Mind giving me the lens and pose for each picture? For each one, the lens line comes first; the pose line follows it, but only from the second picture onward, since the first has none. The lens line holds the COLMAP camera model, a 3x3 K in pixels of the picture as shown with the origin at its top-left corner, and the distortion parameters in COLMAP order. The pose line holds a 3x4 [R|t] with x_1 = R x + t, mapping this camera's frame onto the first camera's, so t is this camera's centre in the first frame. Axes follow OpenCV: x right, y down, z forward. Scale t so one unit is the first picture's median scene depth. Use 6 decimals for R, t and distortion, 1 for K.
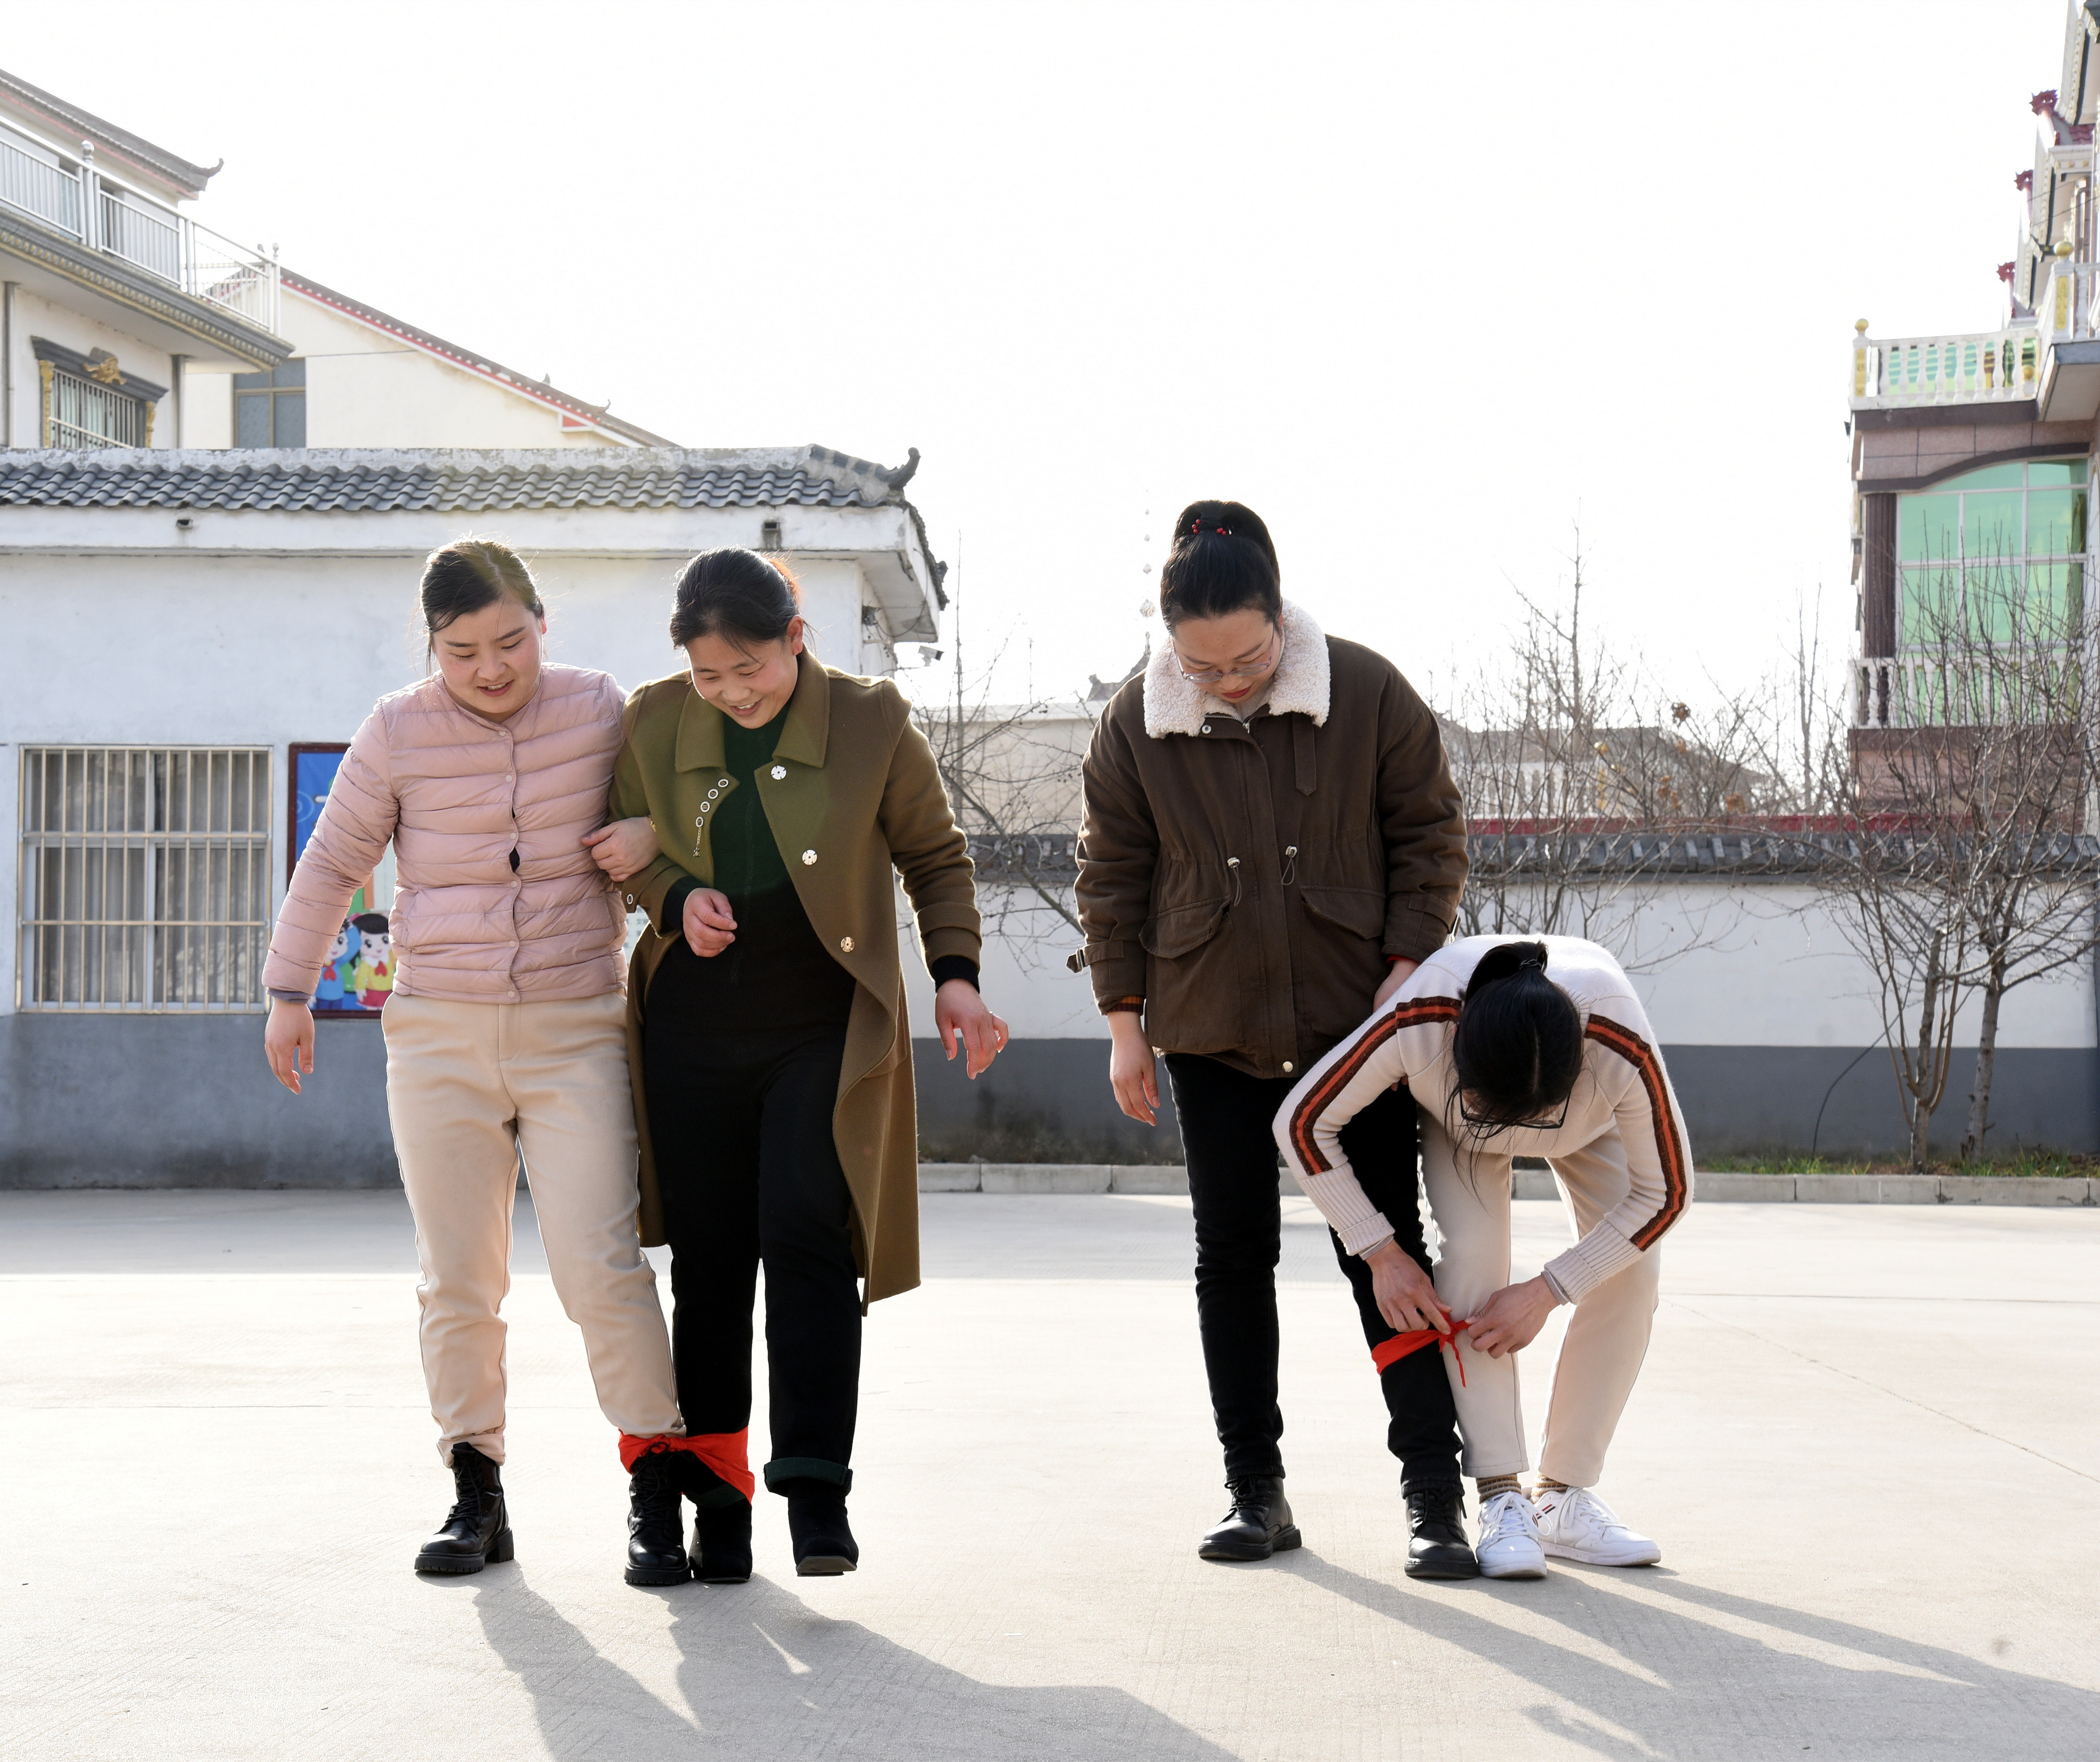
lens RADIAL K [[4037.1, 0, 783.1], [0, 4037.1, 923.5], [0, 0, 1]] dist [0.284549, 0.404661]
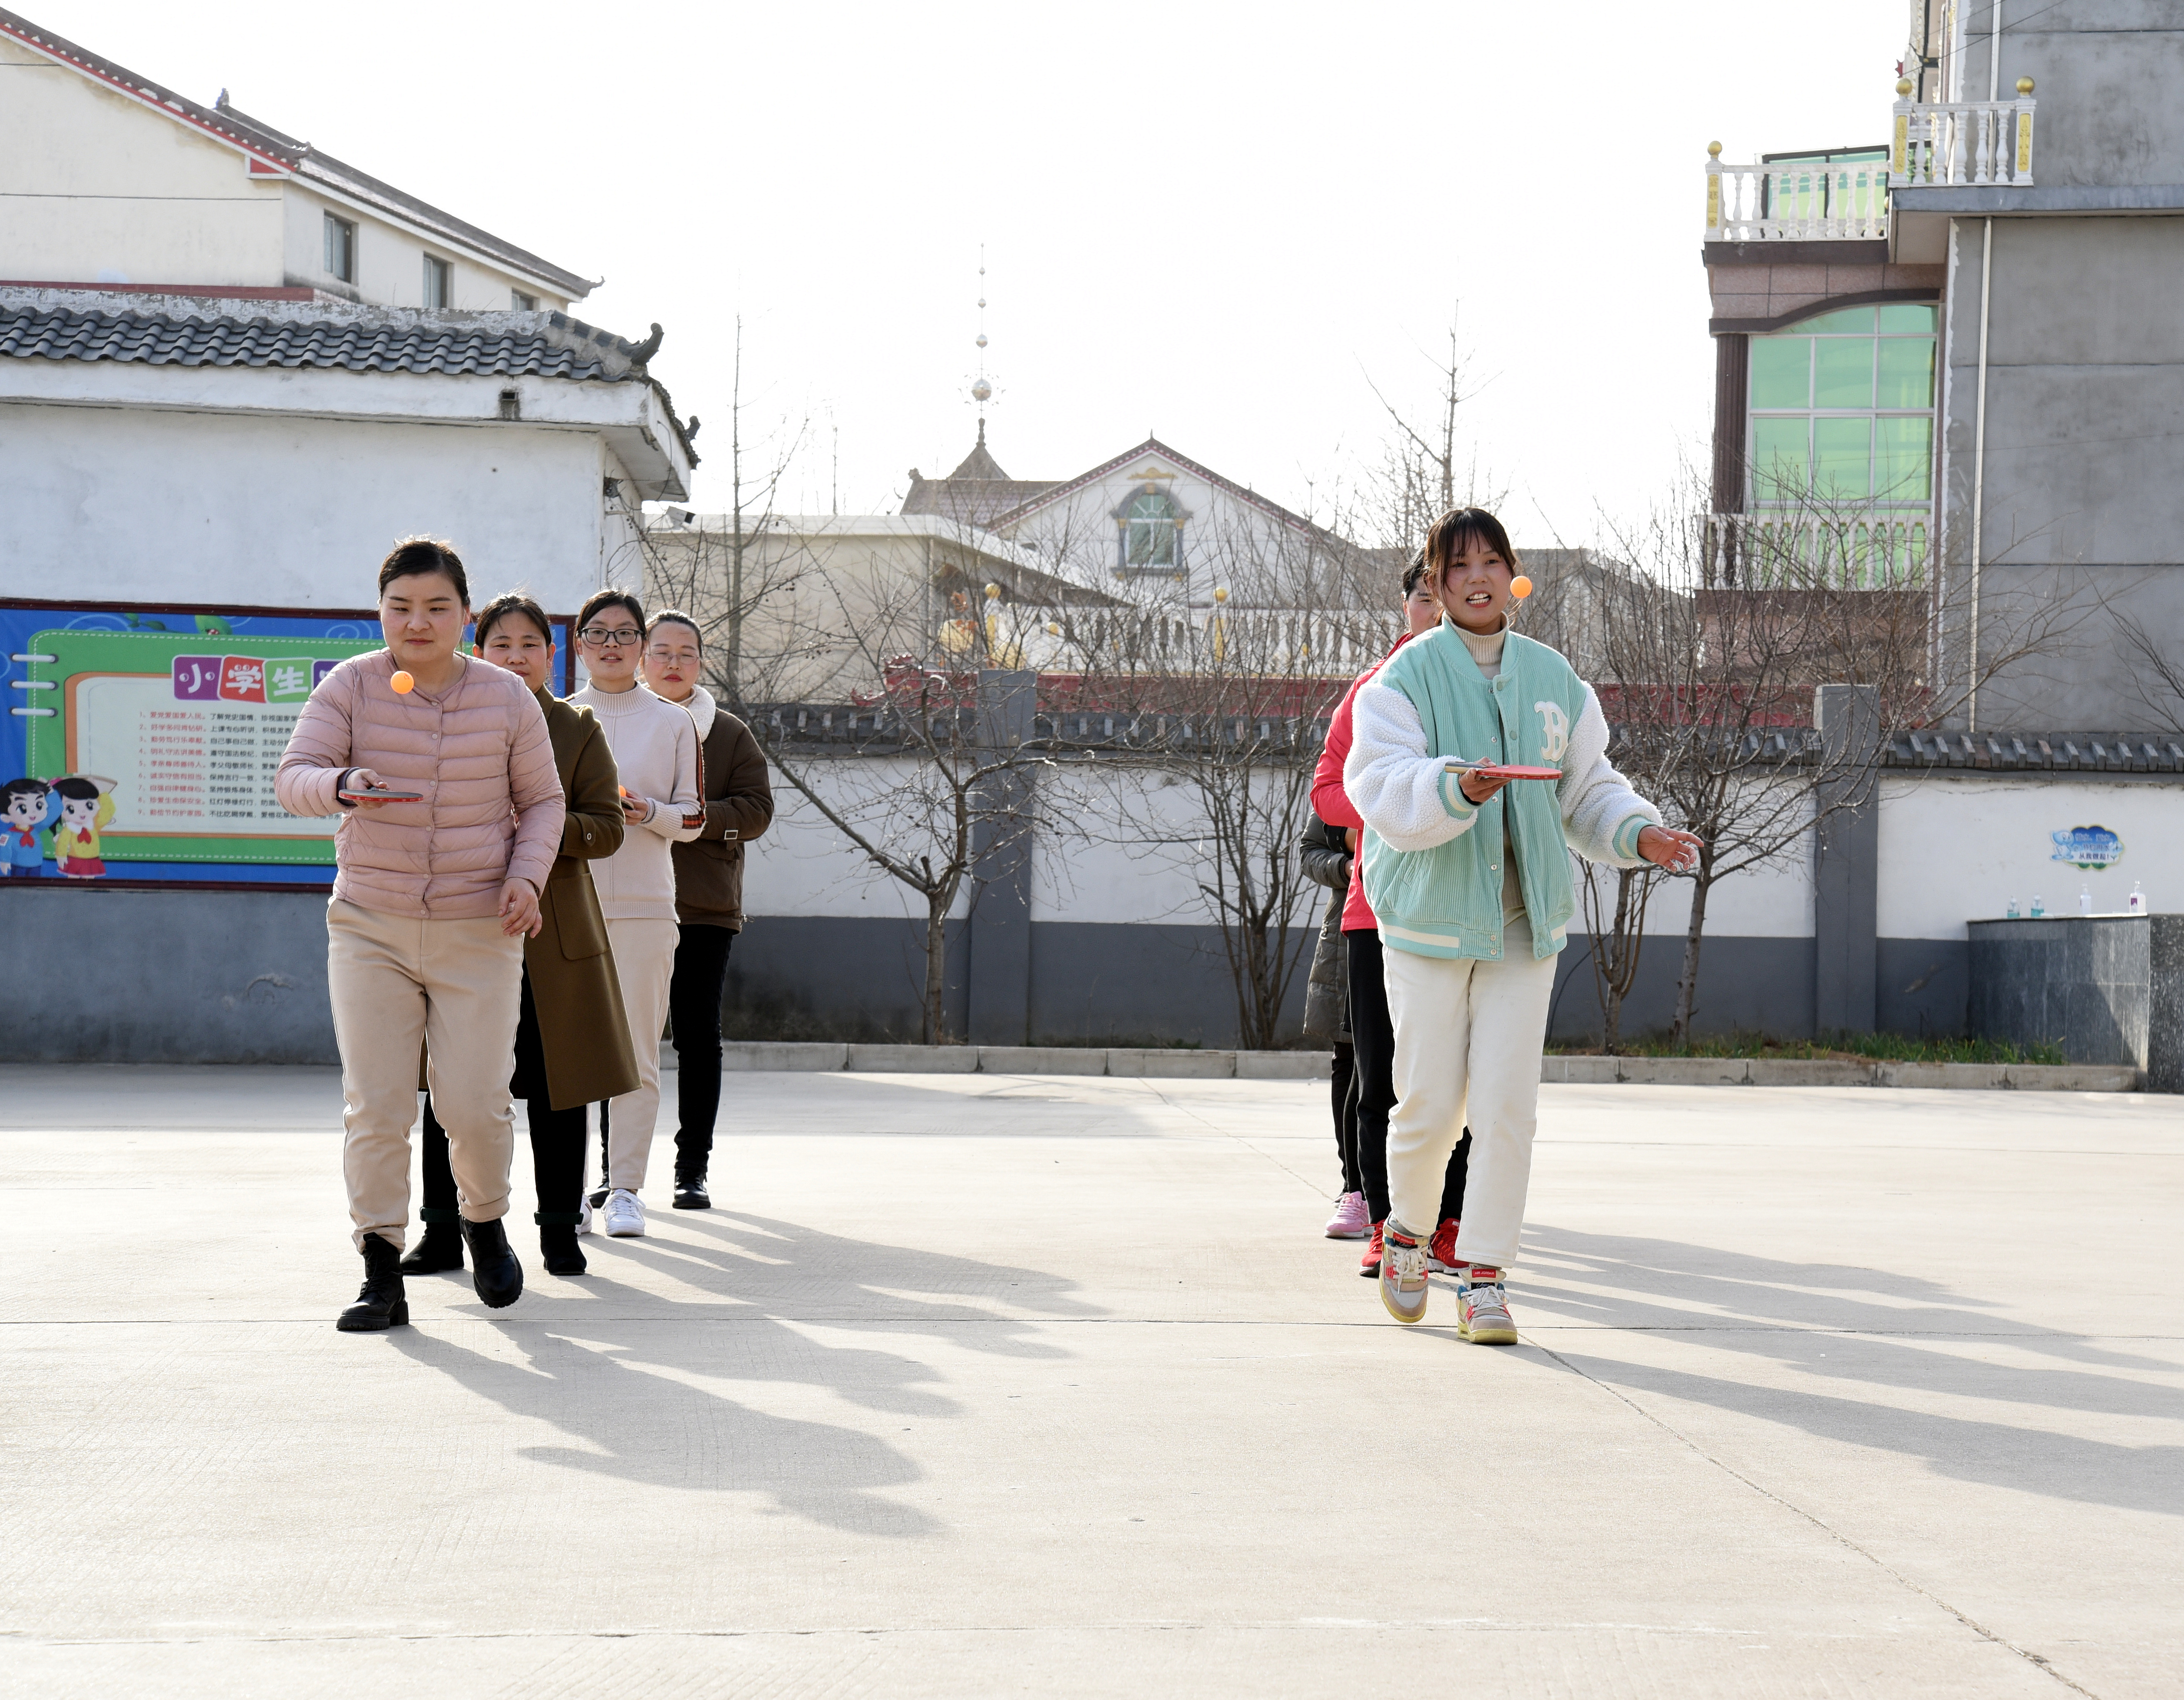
lens RADIAL K [[5265.6, 0, 1277.6], [0, 5265.6, 886.1], [0, 0, 1]] dist [0.526971, 1.035341]
pose [[0.990030, 0.015714, 0.139977, 0.001767], [-0.019073, 0.999561, 0.022688, -0.011363], [-0.139559, -0.025132, 0.989895, -0.315700]]
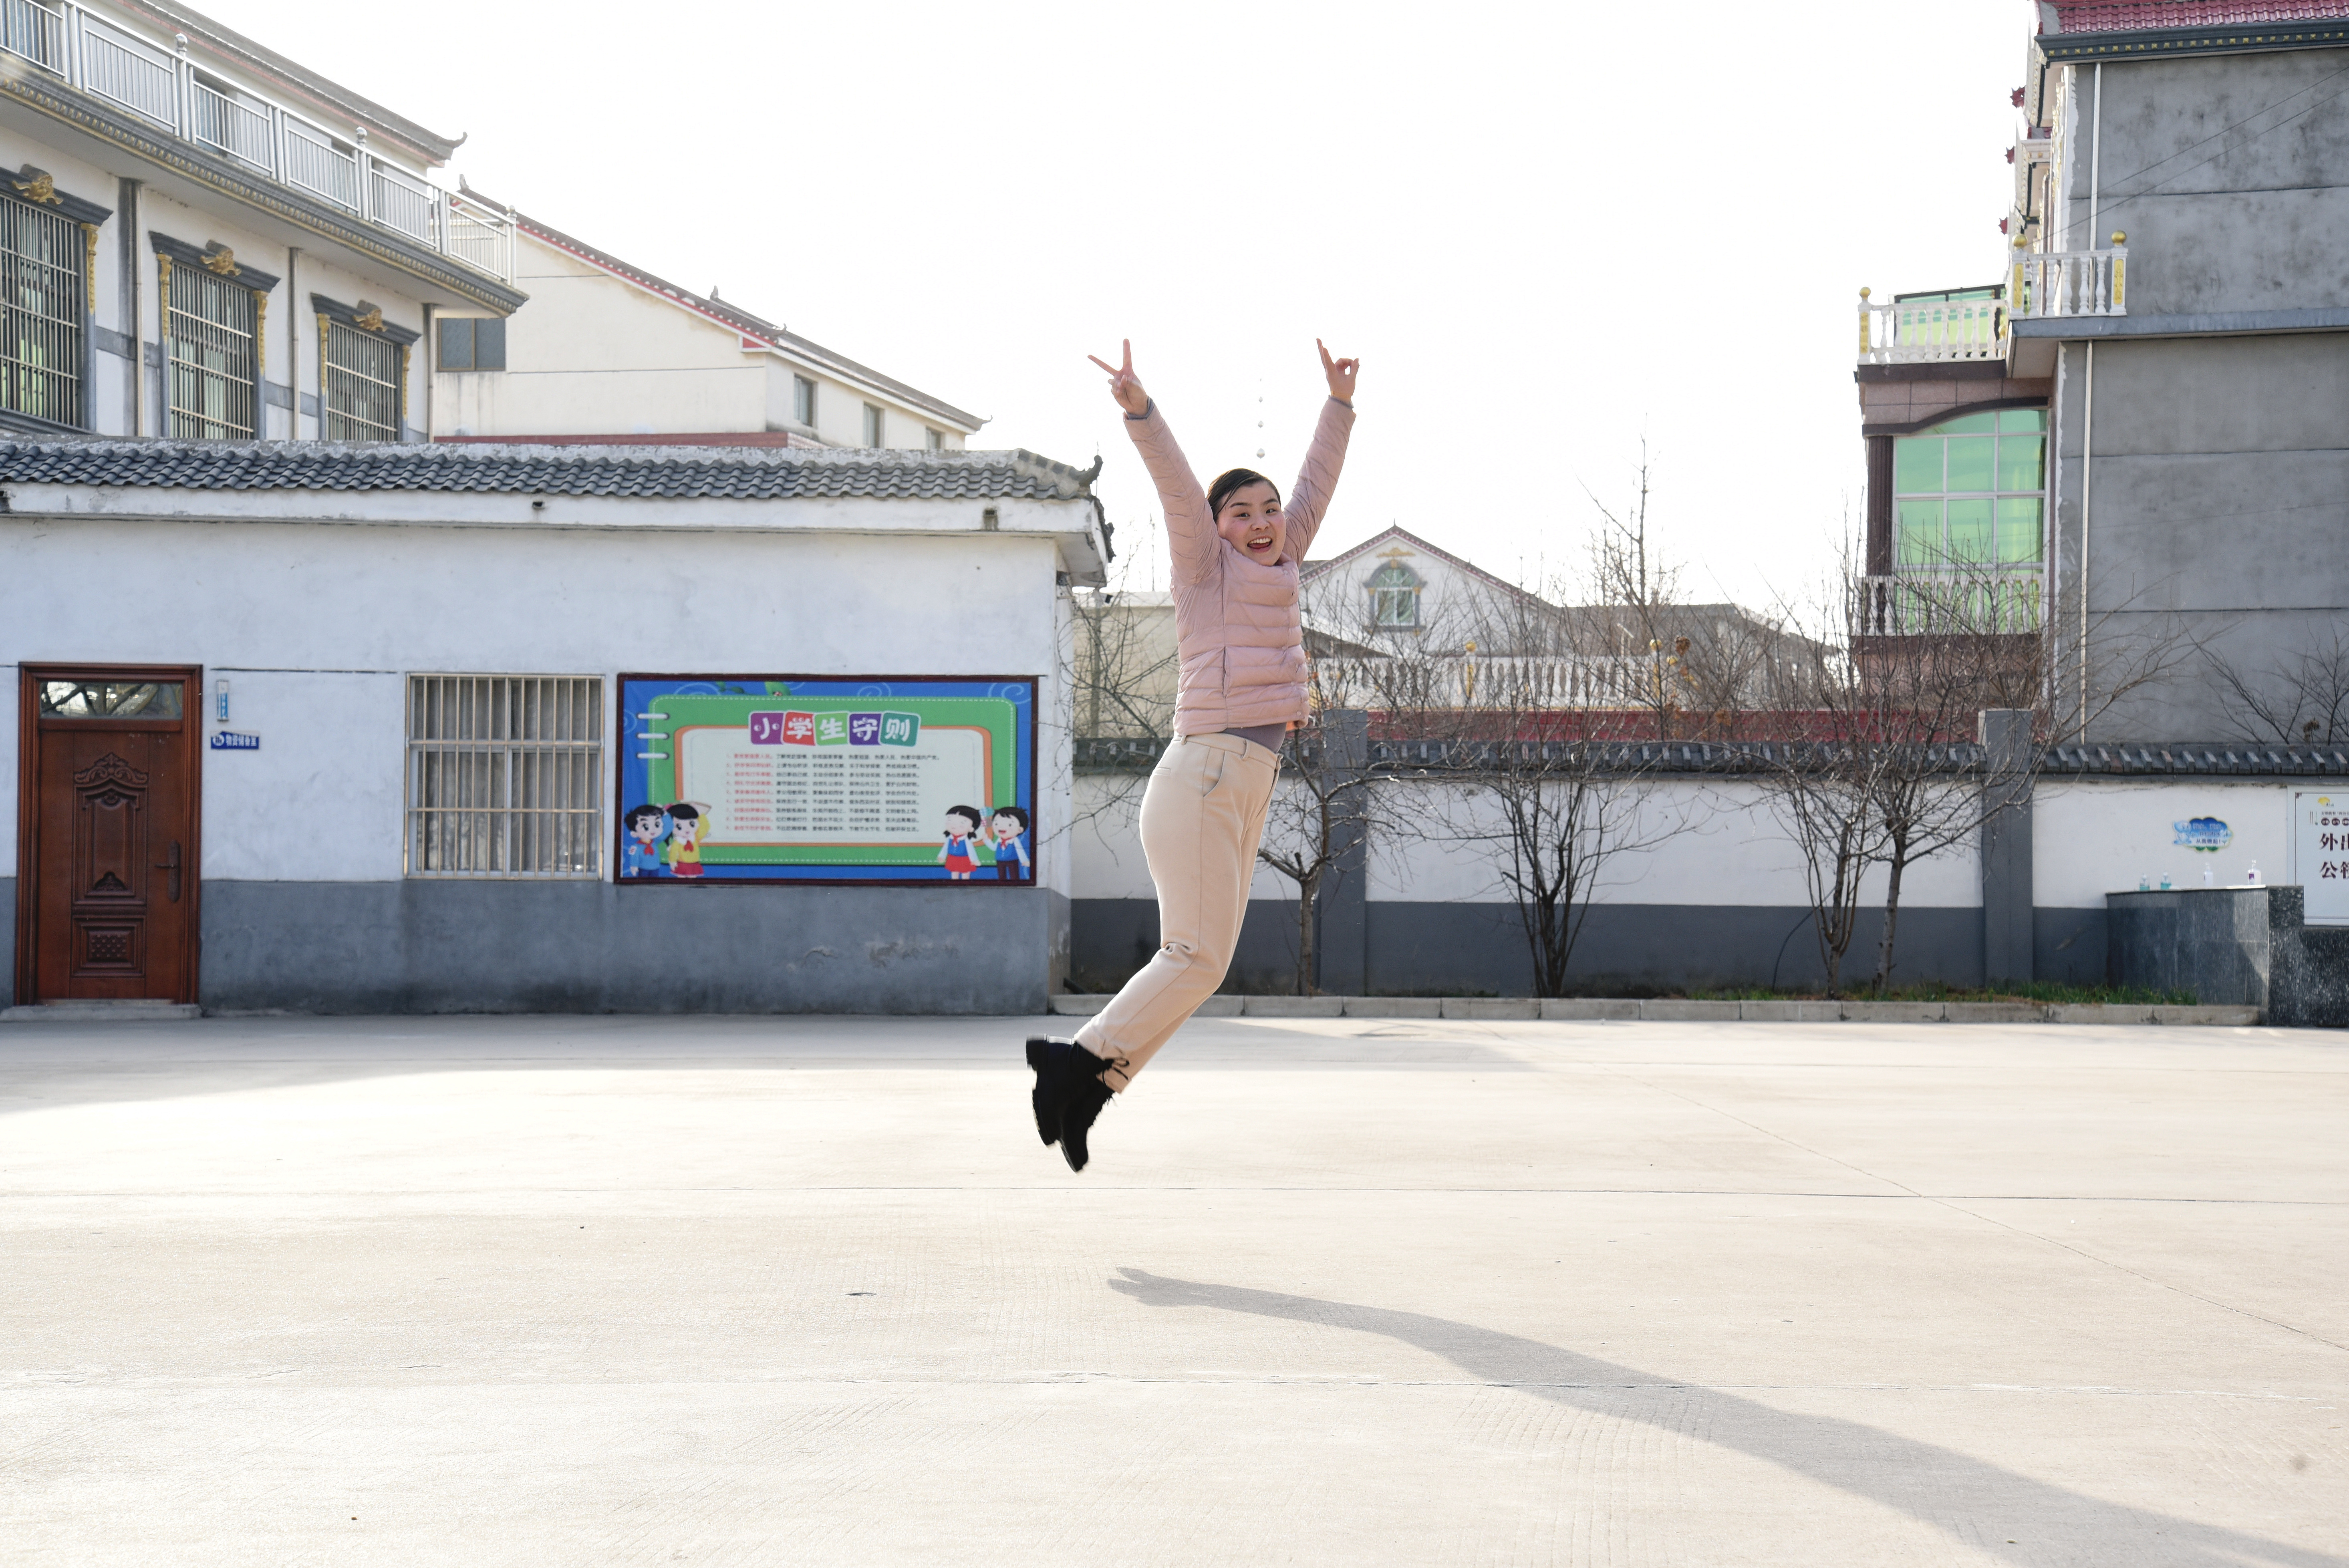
lens RADIAL K [[4134.7, 0, 1172.1], [0, 4134.7, 824.8], [0, 0, 1]] dist [0.382216, 0.634648]
pose [[0.997567, 0.003689, 0.069624, -0.036745], [-0.004503, 0.999923, 0.011534, -0.011719], [-0.069576, -0.011820, 0.997507, -0.348814]]
